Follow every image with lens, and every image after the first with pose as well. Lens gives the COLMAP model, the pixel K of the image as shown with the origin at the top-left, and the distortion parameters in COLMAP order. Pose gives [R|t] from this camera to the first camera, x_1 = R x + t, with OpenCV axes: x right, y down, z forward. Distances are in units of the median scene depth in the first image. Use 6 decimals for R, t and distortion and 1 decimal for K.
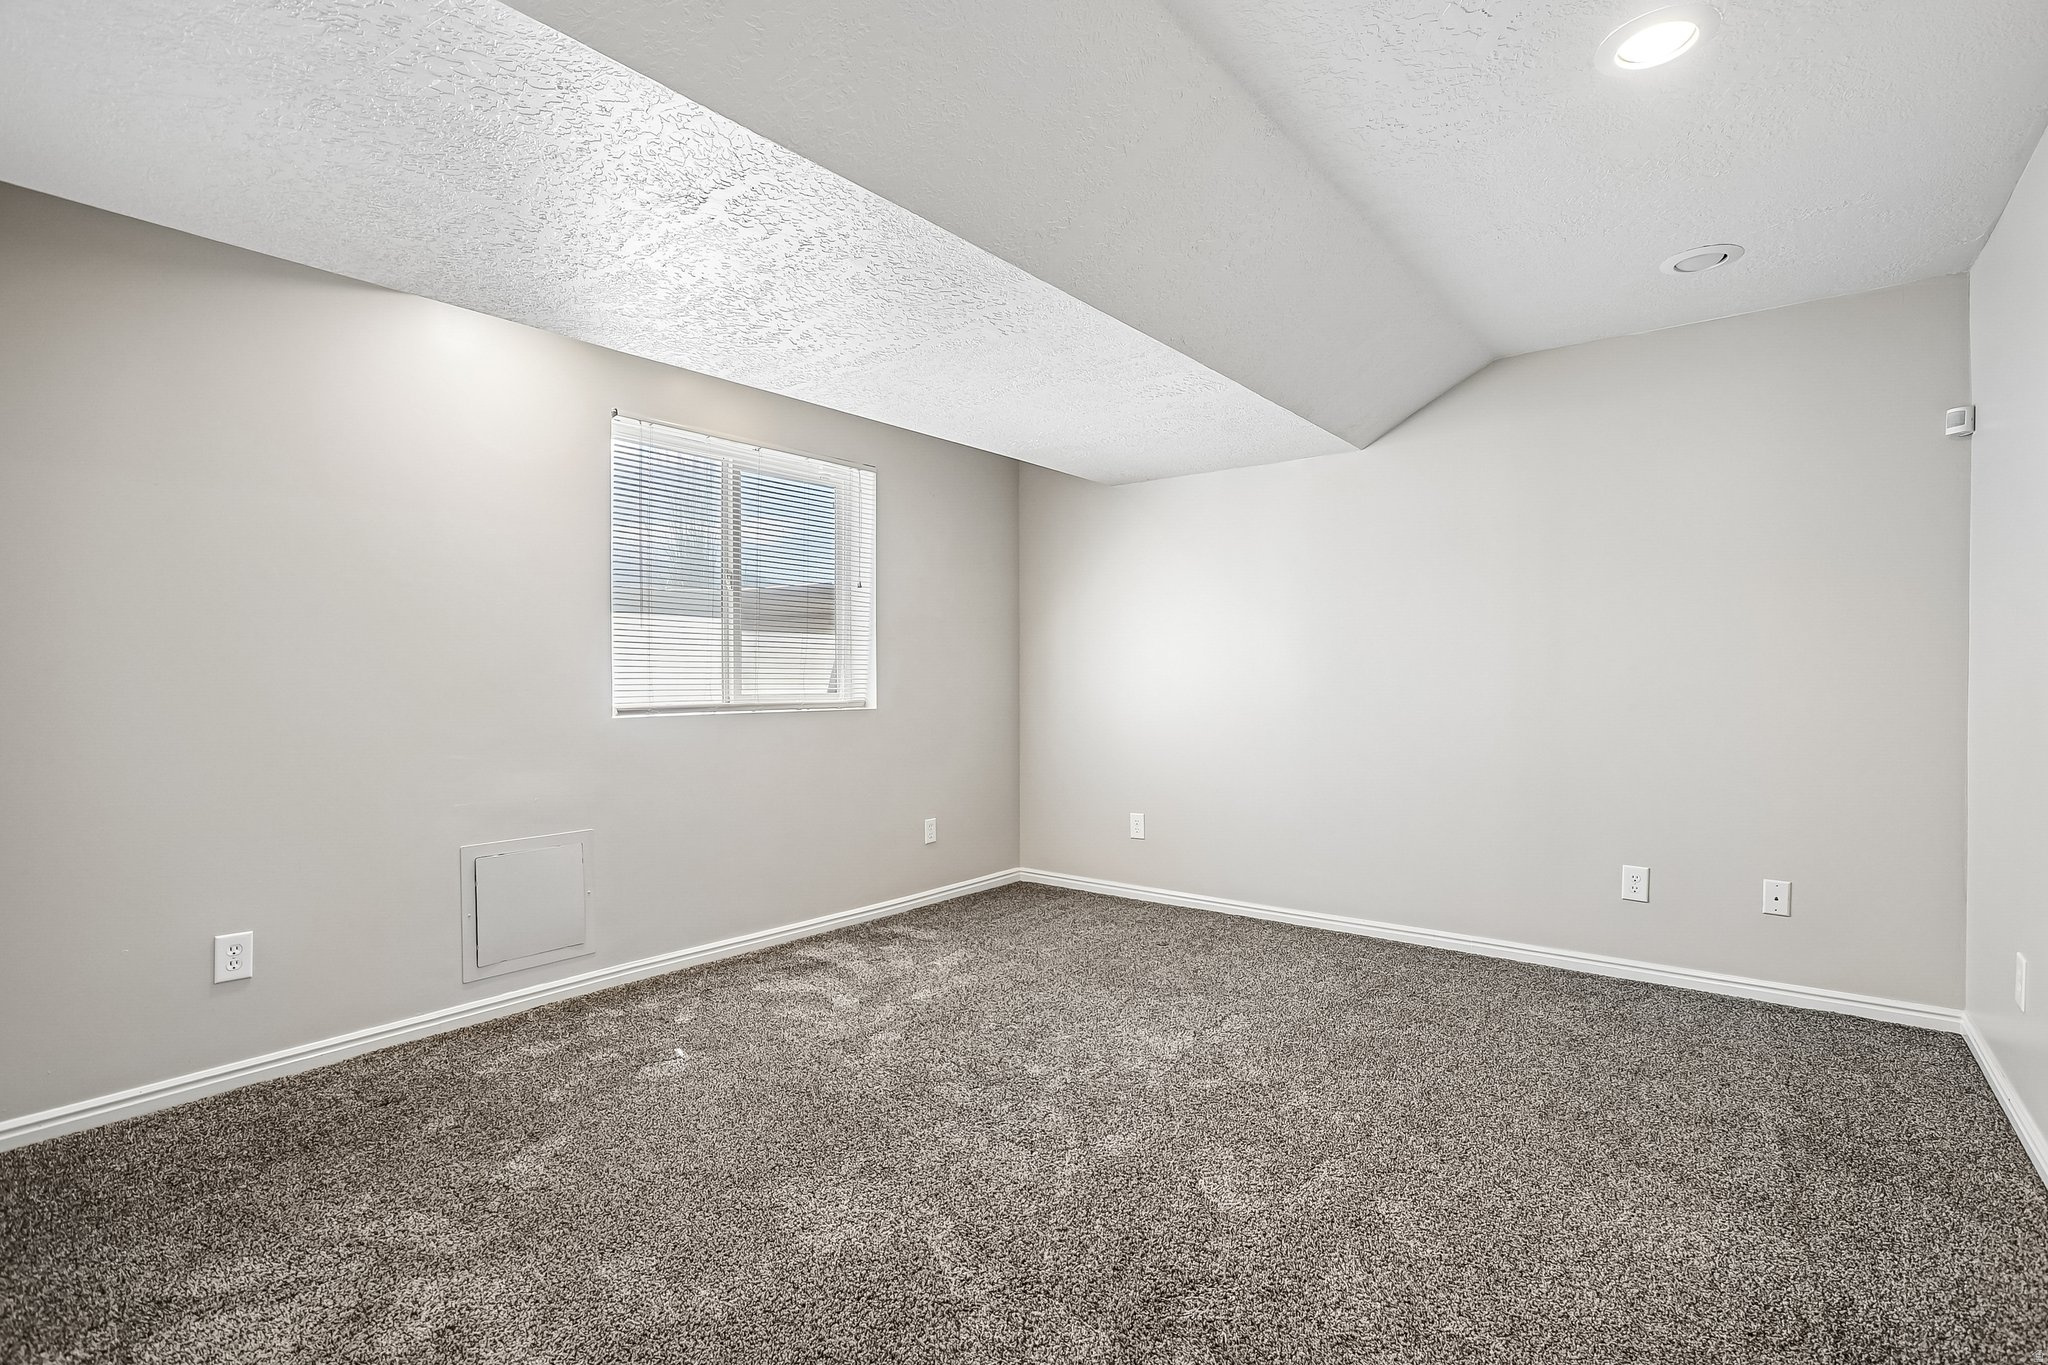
lens RADIAL K [[962.7, 0, 1027.3], [0, 962.7, 672.5], [0, 0, 1]] dist [-0.047853, 0.021924]
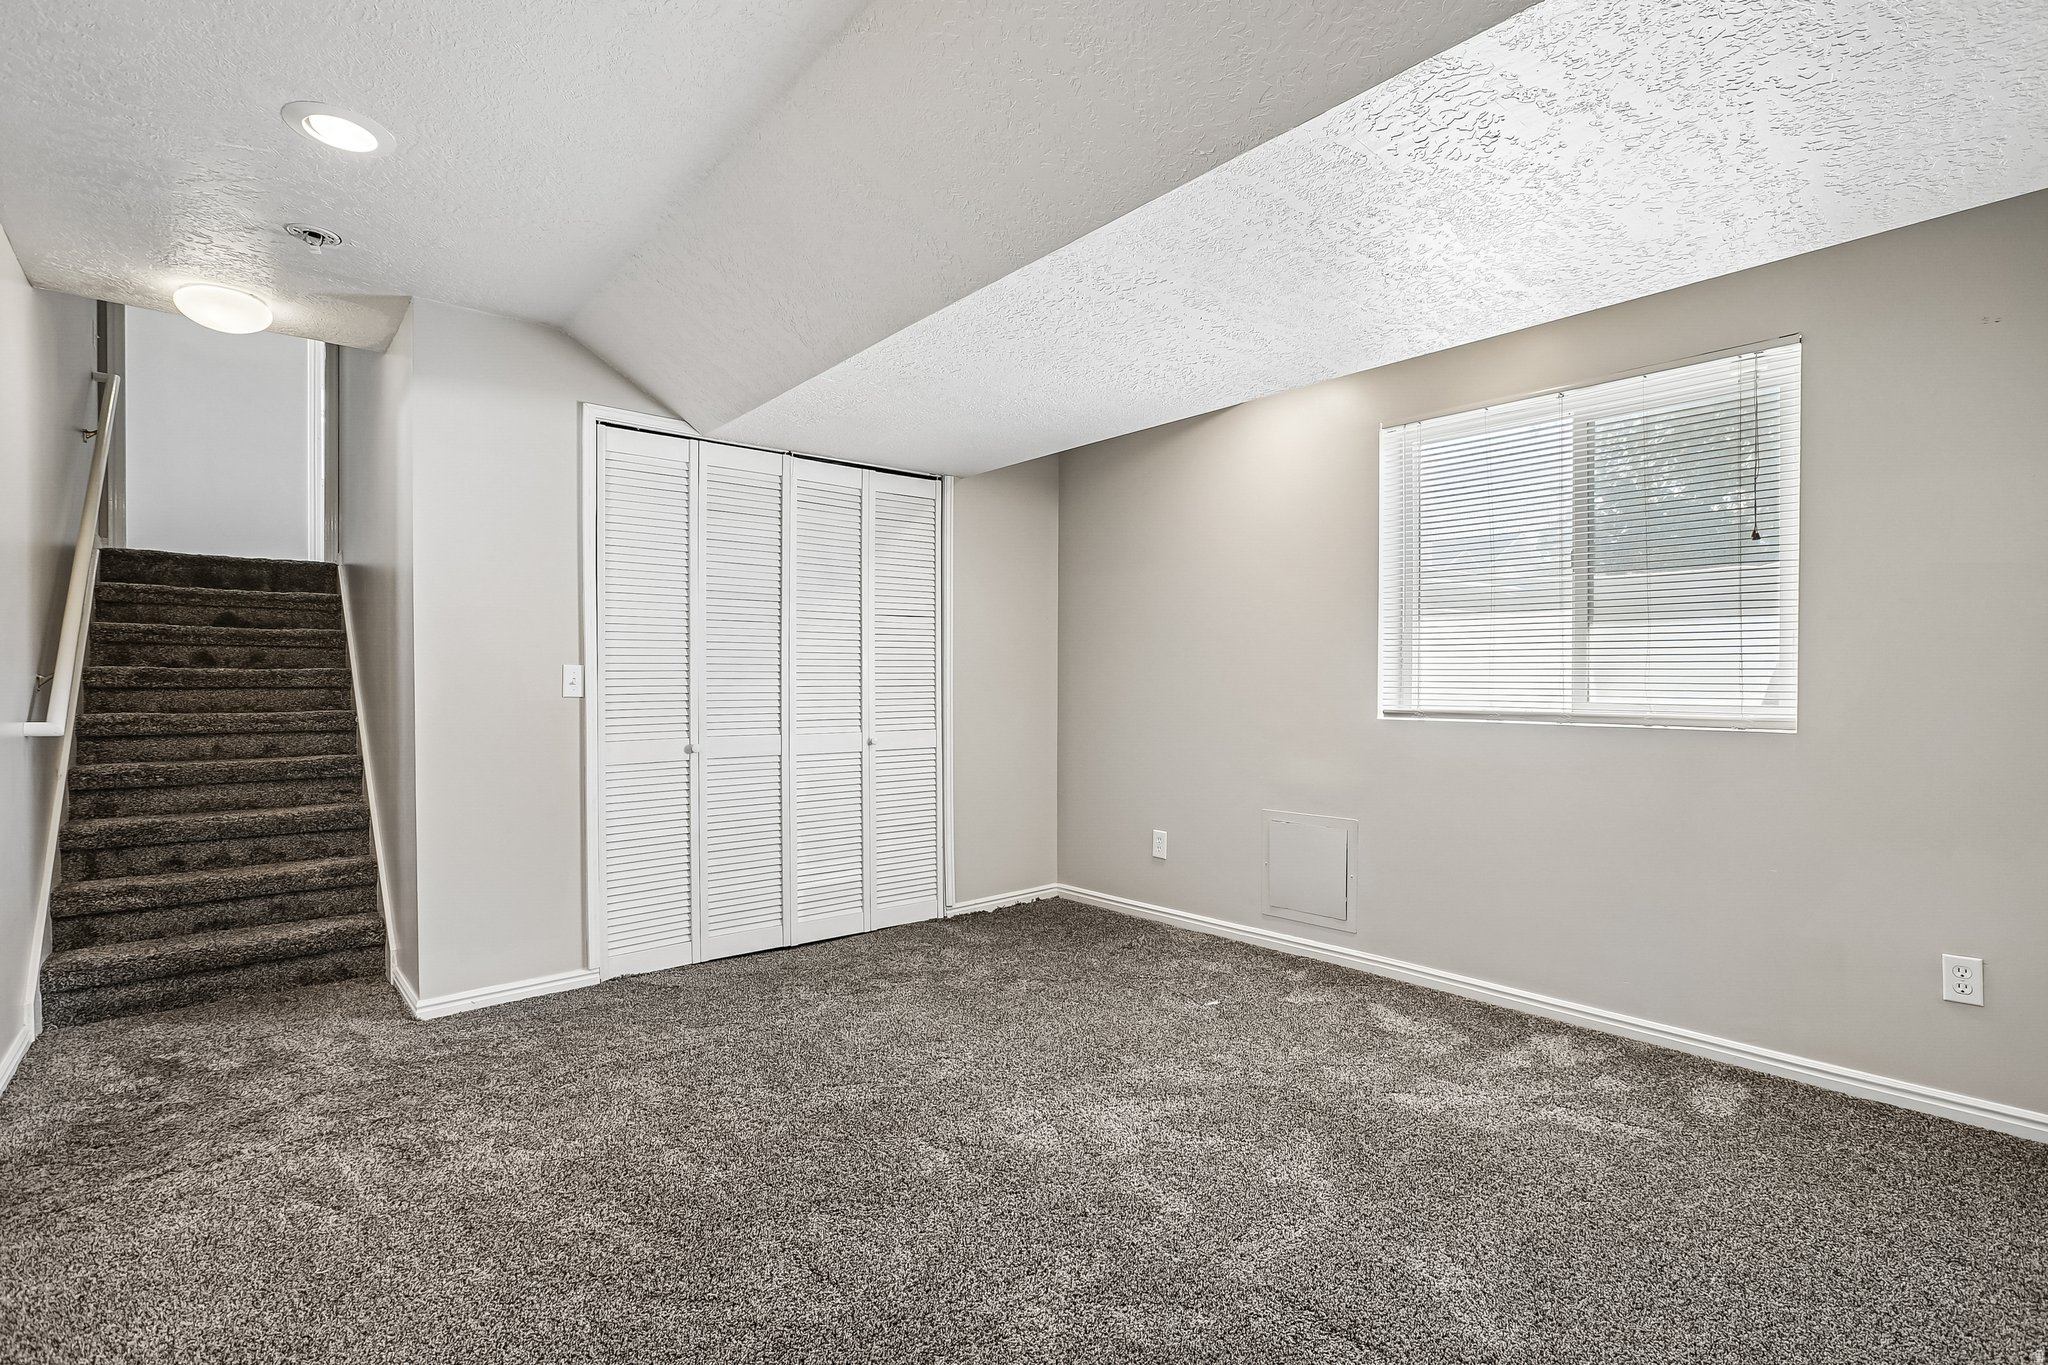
lens RADIAL K [[962.7, 0, 1028.1], [0, 962.7, 690.9], [0, 0, 1]] dist [-0.047853, 0.021924]
pose [[-0.190399, 0.018206, -0.981538, 0.664965], [0.002140, 0.999833, 0.018131, -0.002752], [0.981704, 0.001352, -0.190406, 0.820619]]
